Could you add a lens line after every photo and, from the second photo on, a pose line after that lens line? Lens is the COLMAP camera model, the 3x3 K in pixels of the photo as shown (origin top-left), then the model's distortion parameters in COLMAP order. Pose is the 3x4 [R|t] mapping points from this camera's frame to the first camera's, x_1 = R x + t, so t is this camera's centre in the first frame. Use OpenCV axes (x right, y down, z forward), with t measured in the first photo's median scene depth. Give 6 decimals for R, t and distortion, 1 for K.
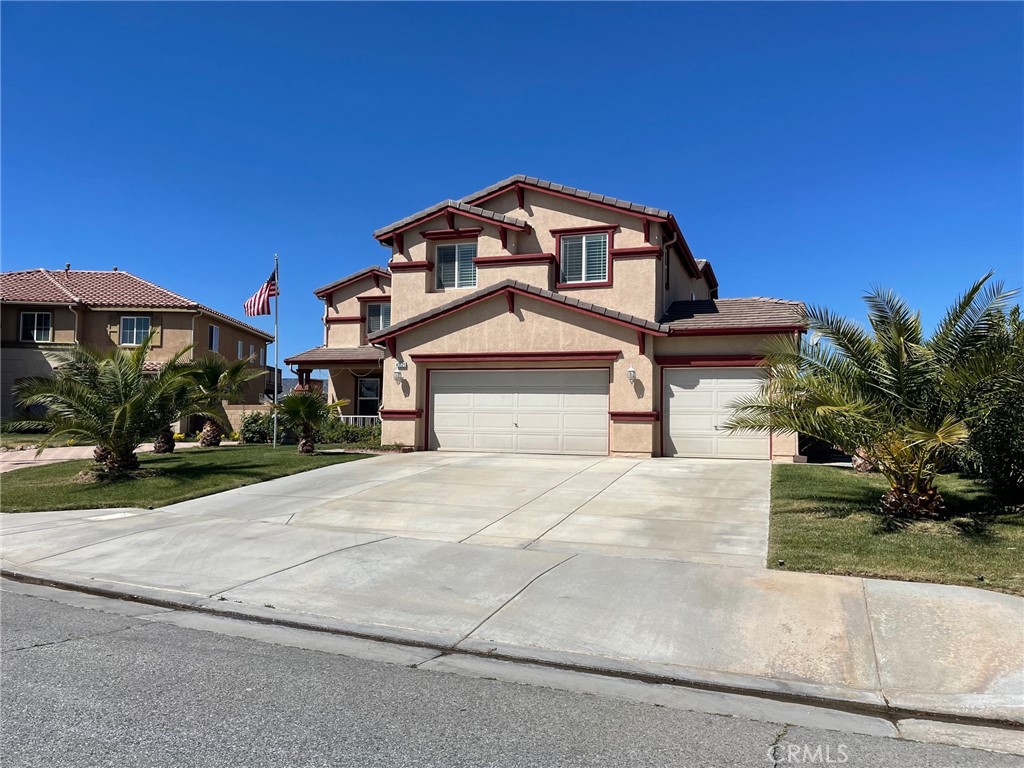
lens RADIAL K [[772.8, 0, 512.0], [0, 772.8, 384.0], [0, 0, 1]] dist [0.130720, -0.168410]
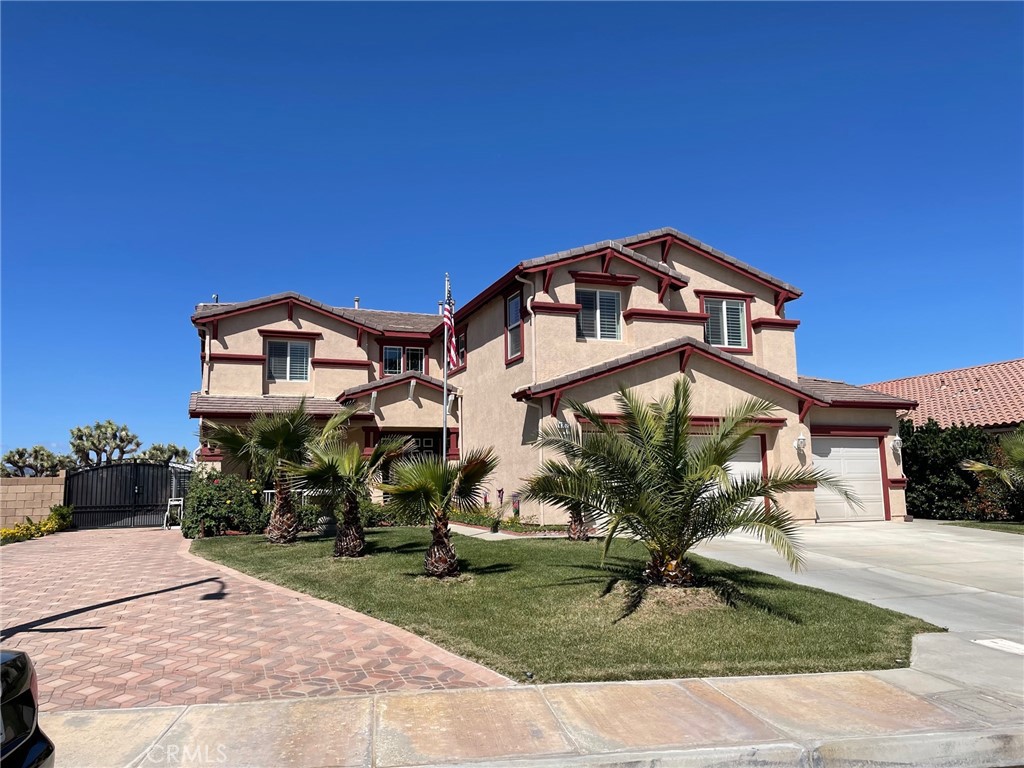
lens RADIAL K [[772.8, 0, 512.0], [0, 772.8, 384.0], [0, 0, 1]] dist [0.130720, -0.168410]
pose [[0.771528, 0.059274, 0.633429, -0.729238], [-0.009384, 0.996602, -0.081828, -0.000783], [-0.636127, 0.057188, 0.769462, 0.407998]]
